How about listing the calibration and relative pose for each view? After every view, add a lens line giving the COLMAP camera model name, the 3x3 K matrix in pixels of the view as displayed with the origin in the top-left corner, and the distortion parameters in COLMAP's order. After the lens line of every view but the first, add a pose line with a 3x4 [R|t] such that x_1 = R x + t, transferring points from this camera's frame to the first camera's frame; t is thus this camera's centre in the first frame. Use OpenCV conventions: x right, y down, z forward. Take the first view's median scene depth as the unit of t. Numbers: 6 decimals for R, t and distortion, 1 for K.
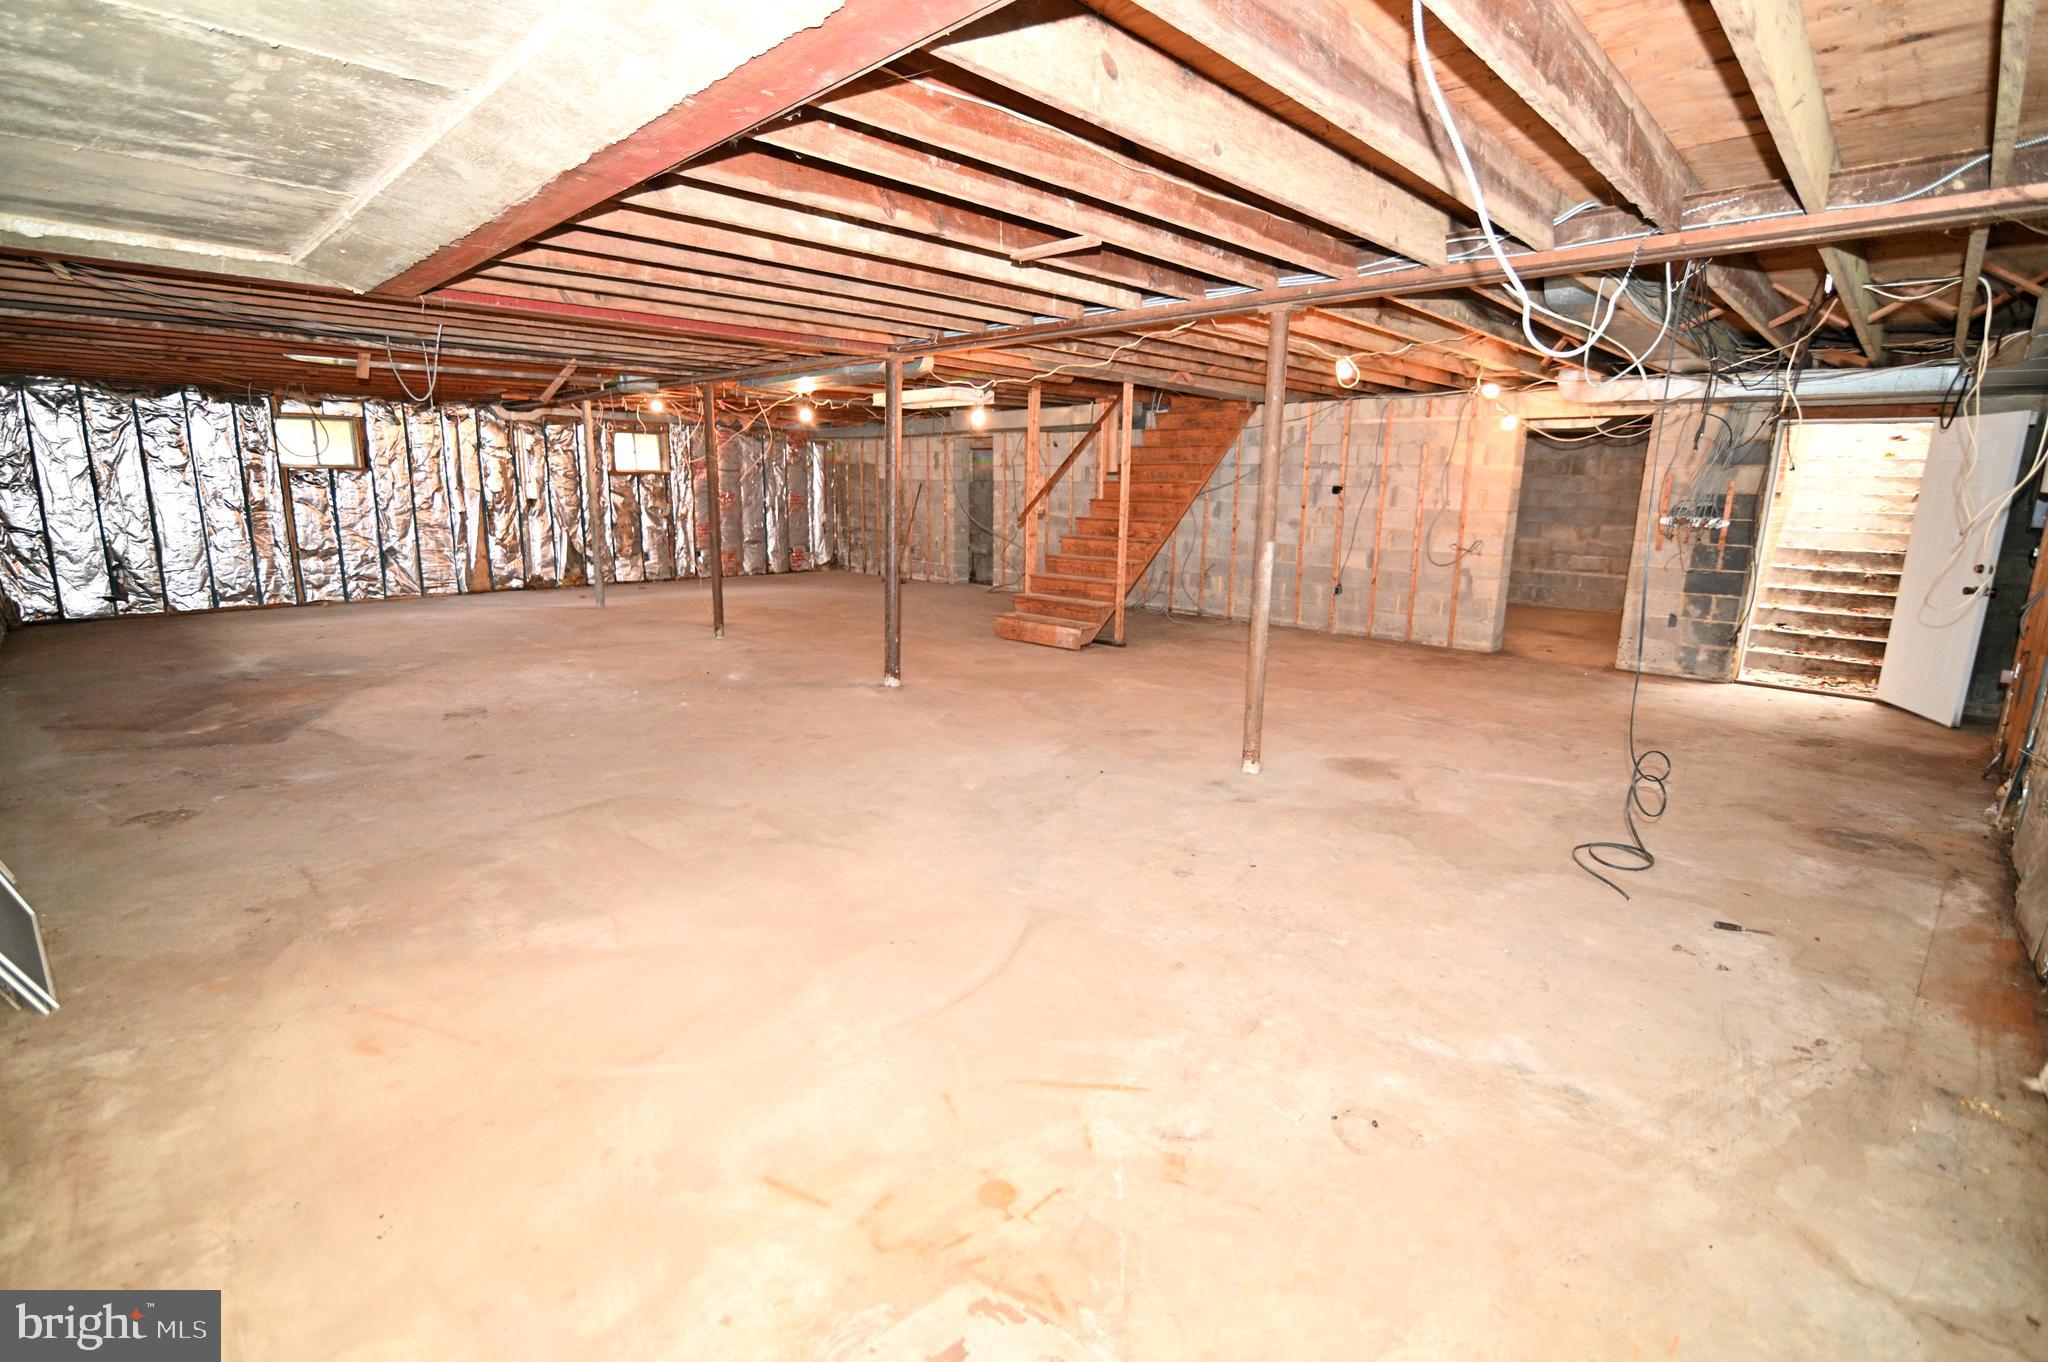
lens RADIAL K [[933.0, 0, 1023.3], [0, 933.0, 677.0], [0, 0, 1]] dist [-0.021824, 0.001316]
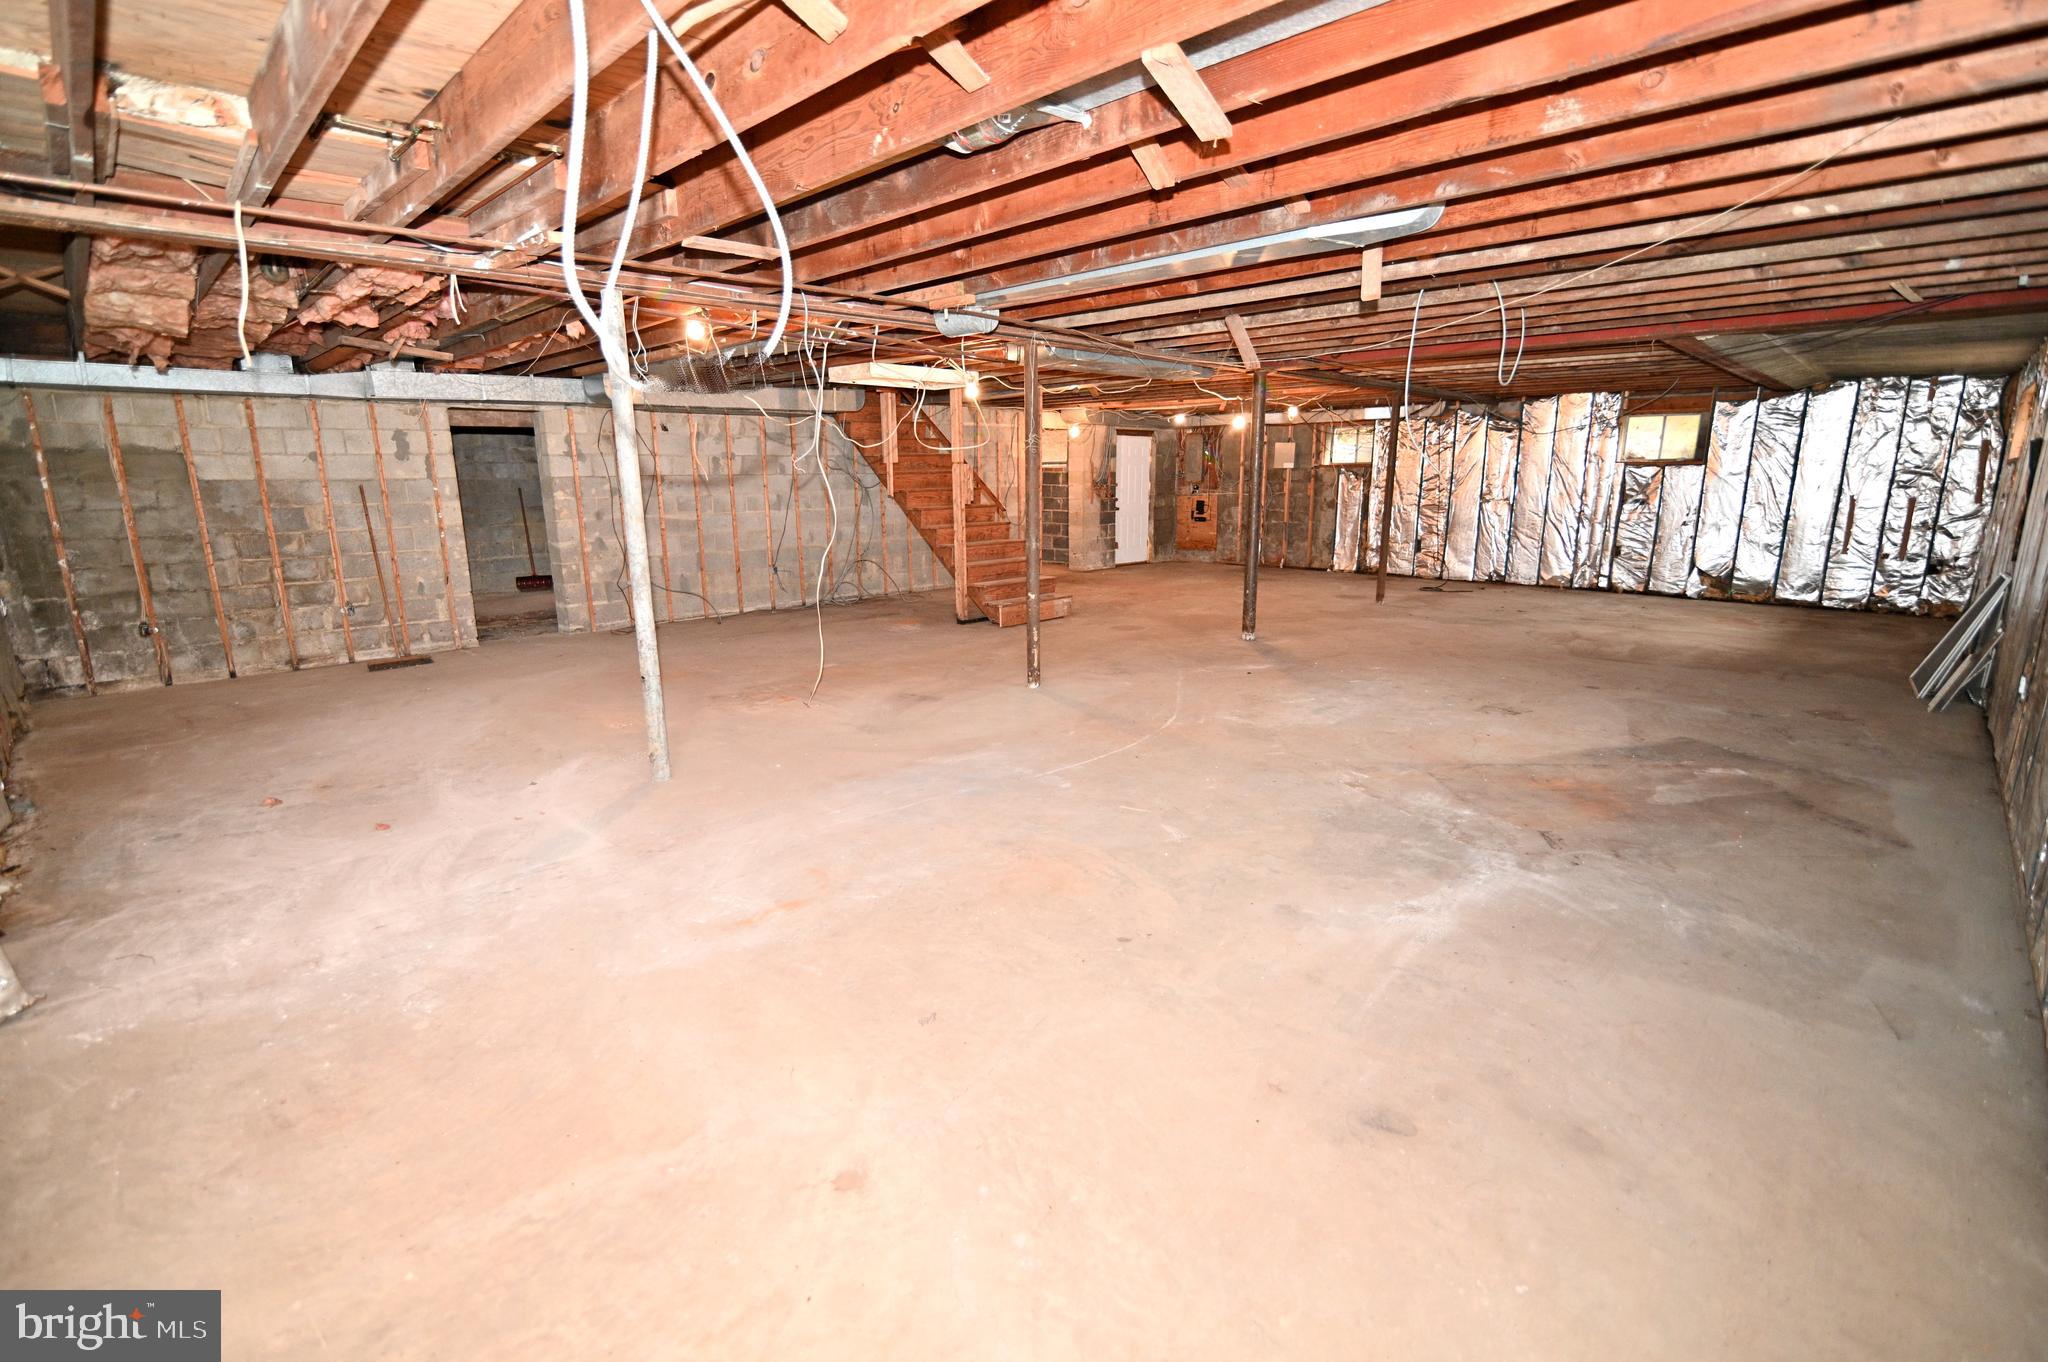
lens RADIAL K [[933.0, 0, 1024.0], [0, 933.0, 674.7], [0, 0, 1]] dist [-0.021824, 0.001316]
pose [[0.004158, -0.240118, 0.970735, -2.003756], [0.196908, 0.951934, 0.234624, -0.459056], [-0.980413, 0.190170, 0.051239, 1.837852]]
